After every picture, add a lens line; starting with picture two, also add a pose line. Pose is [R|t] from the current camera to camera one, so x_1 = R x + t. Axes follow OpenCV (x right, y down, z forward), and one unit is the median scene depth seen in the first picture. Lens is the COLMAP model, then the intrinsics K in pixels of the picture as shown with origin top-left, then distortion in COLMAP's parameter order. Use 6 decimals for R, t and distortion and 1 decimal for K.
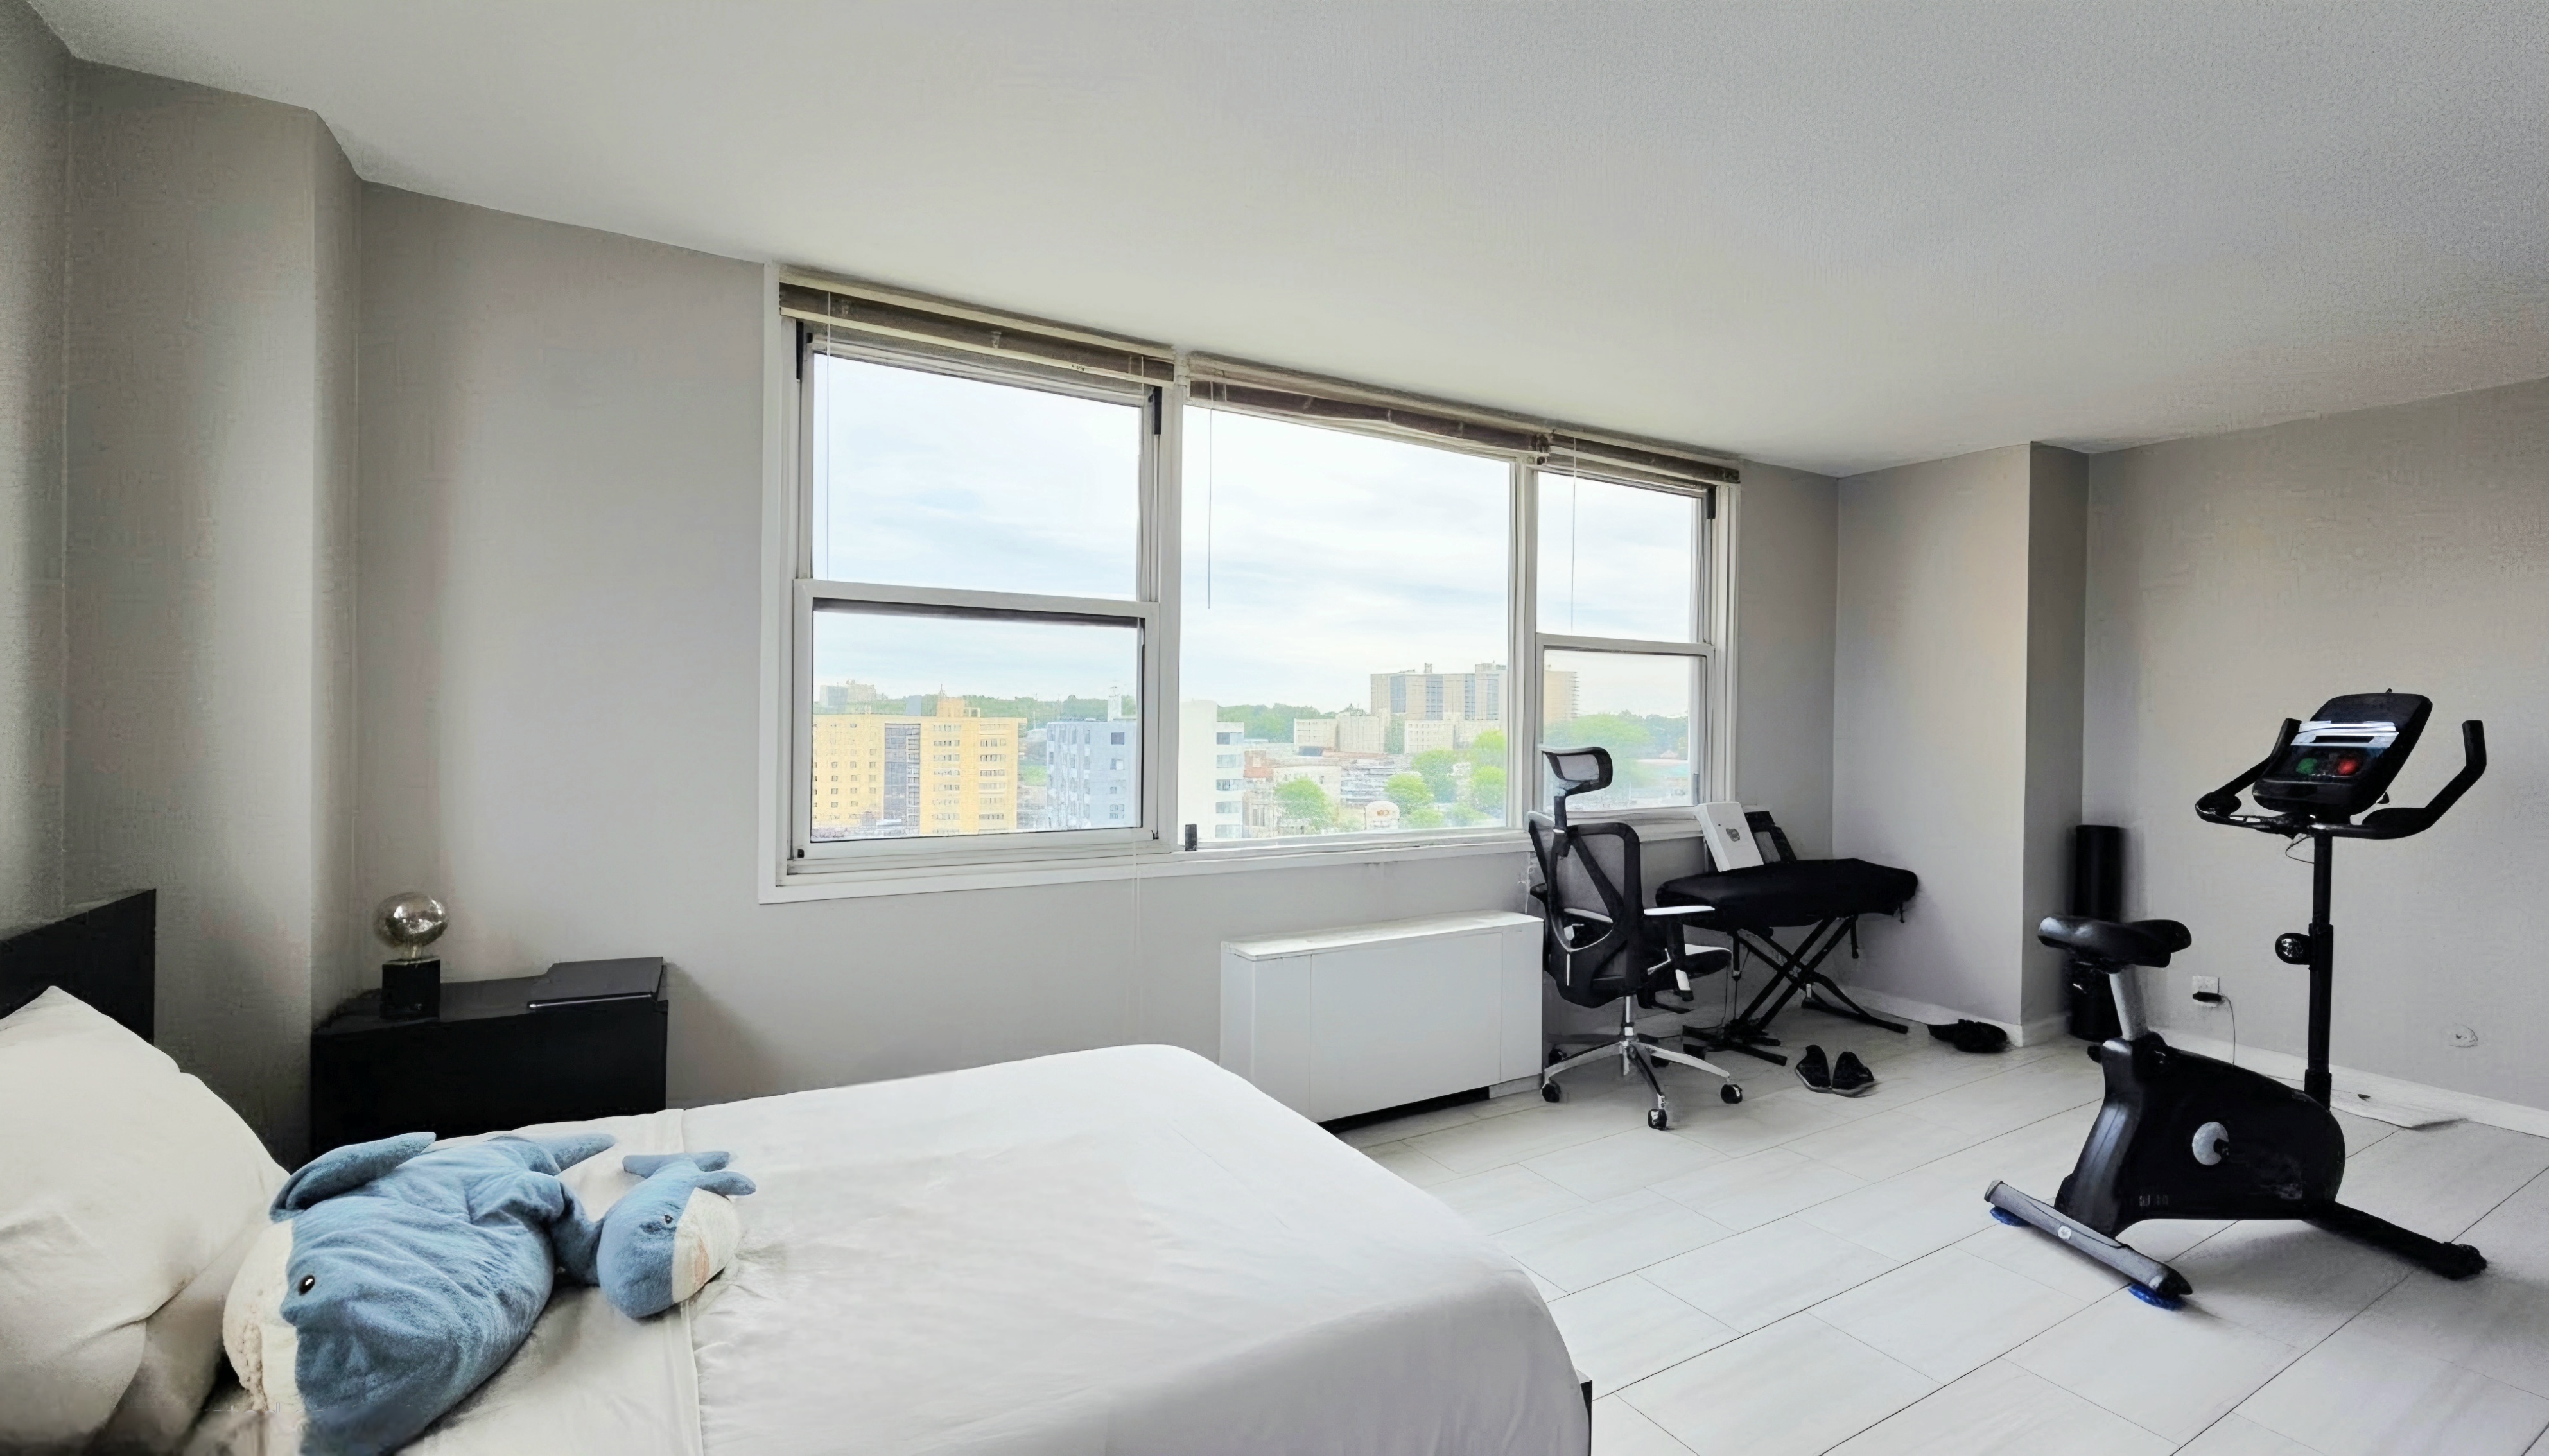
lens RADIAL K [[1060.6, 0, 1273.0], [0, 1060.6, 714.8], [0, 0, 1]] dist [-0.001766, 0.000023]
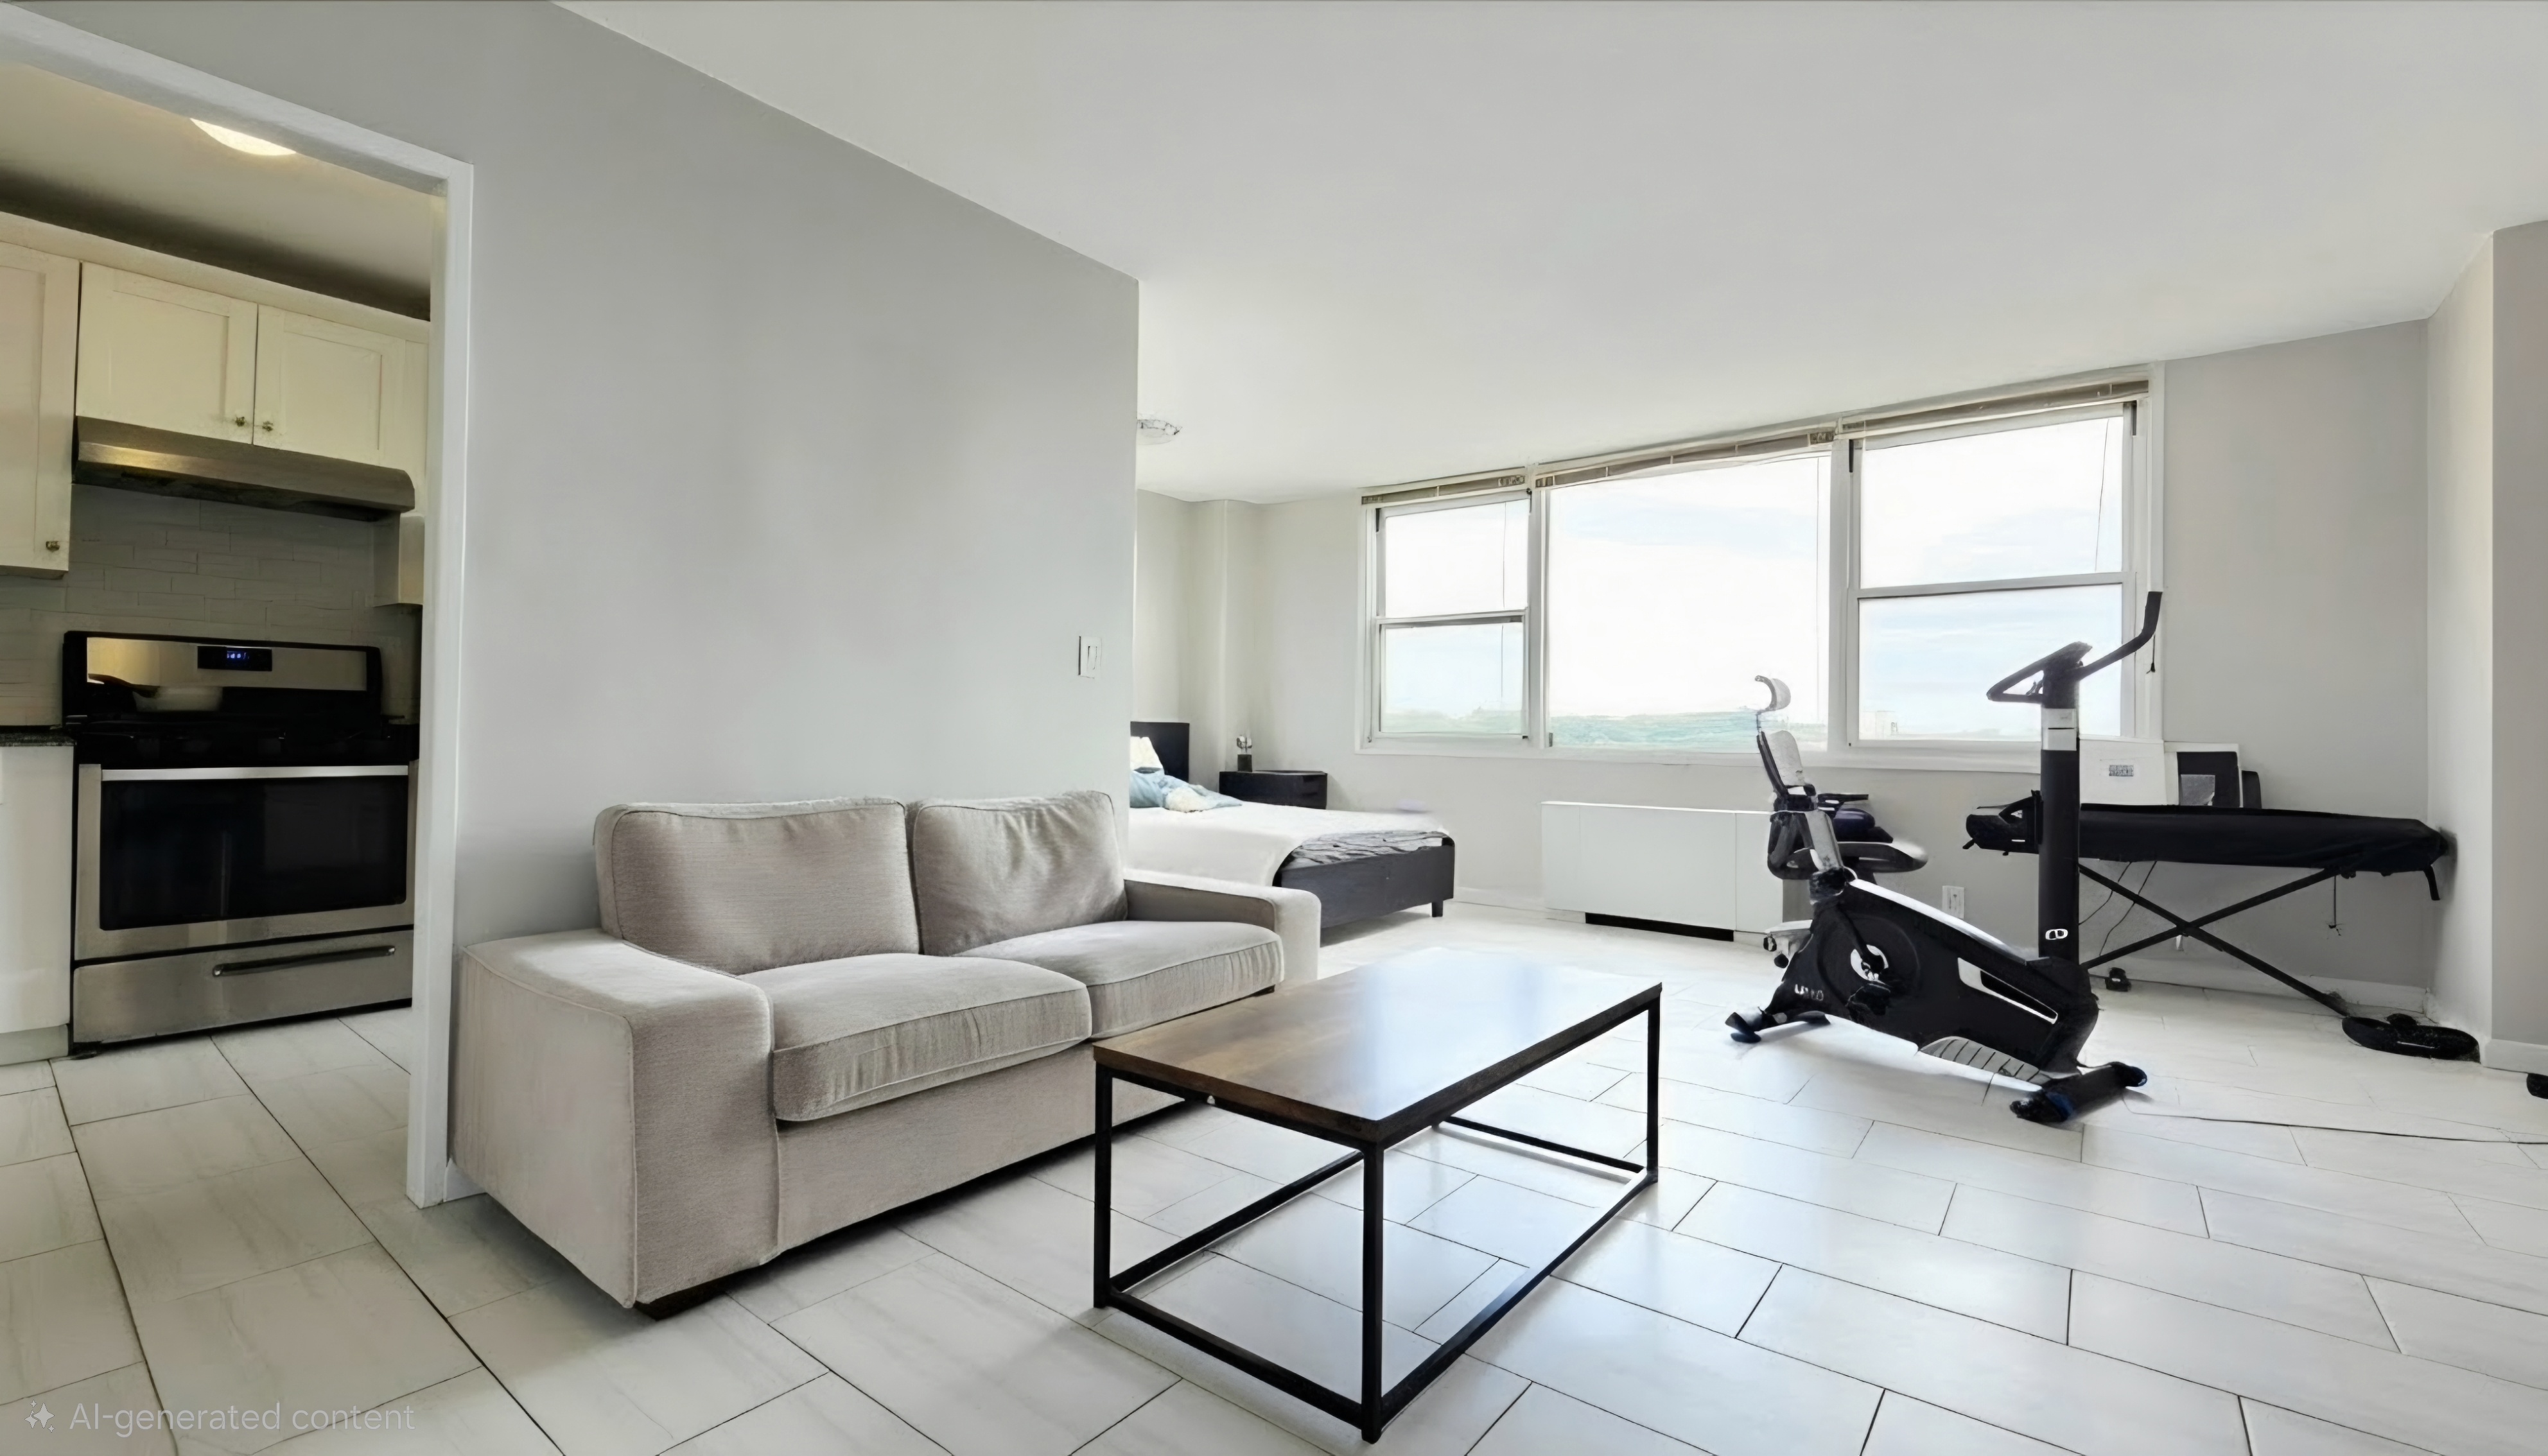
lens RADIAL K [[1060.1, 0, 1272.8], [0, 1060.1, 730.1], [0, 0, 1]] dist [-0.001766, 0.000023]
pose [[0.370152, -0.007552, -0.928941, 1.341048], [-0.004681, 0.999939, -0.009994, 0.117277], [0.928959, 0.008048, 0.370094, -0.063858]]
